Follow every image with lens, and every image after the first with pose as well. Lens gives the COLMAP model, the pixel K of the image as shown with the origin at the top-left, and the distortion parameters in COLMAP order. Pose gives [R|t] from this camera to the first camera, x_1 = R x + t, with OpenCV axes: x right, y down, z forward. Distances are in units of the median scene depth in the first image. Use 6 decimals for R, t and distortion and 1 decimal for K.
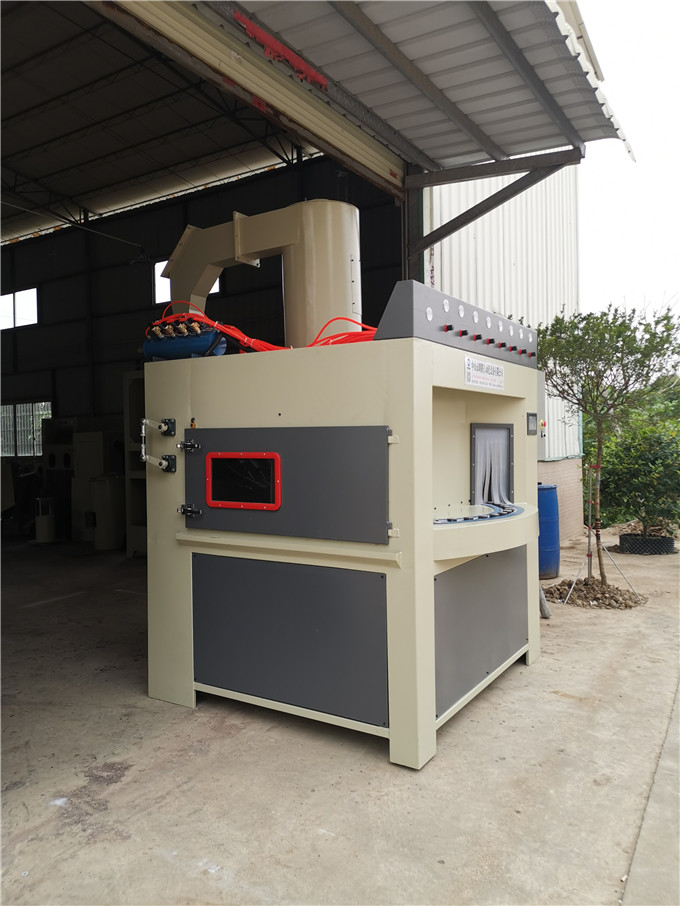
lens RADIAL K [[697.3, 0, 340.2], [0, 697.3, 453.4], [0, 0, 1]] dist [0.028880, -0.008165]
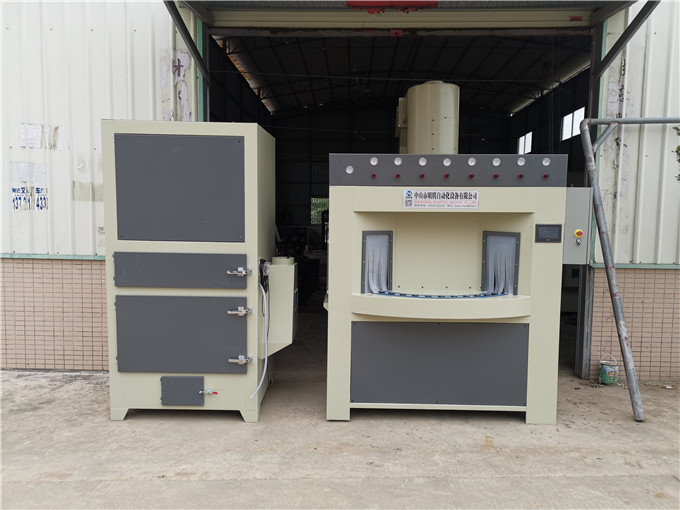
lens RADIAL K [[523.4, 0, 335.7], [0, 523.4, 257.8], [0, 0, 1]] dist [0.028880, -0.008165]
pose [[0.511422, 0.092729, -0.854312, 0.931767], [-0.033368, 0.995554, 0.088084, -0.073035], [0.858681, -0.016541, 0.512243, 0.231815]]
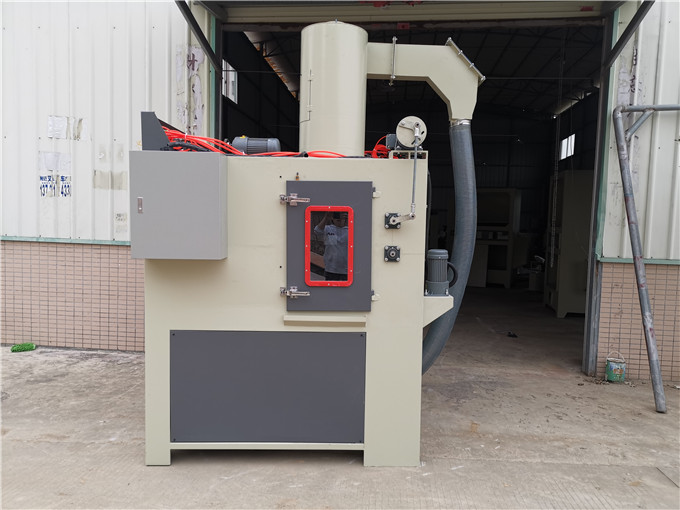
lens RADIAL K [[523.4, 0, 334.8], [0, 523.4, 257.9], [0, 0, 1]] dist [0.028880, -0.008165]
pose [[0.438137, 0.095467, -0.893825, 1.001032], [-0.047858, 0.995412, 0.082858, -0.041291], [0.897633, 0.006474, 0.440695, 0.303113]]
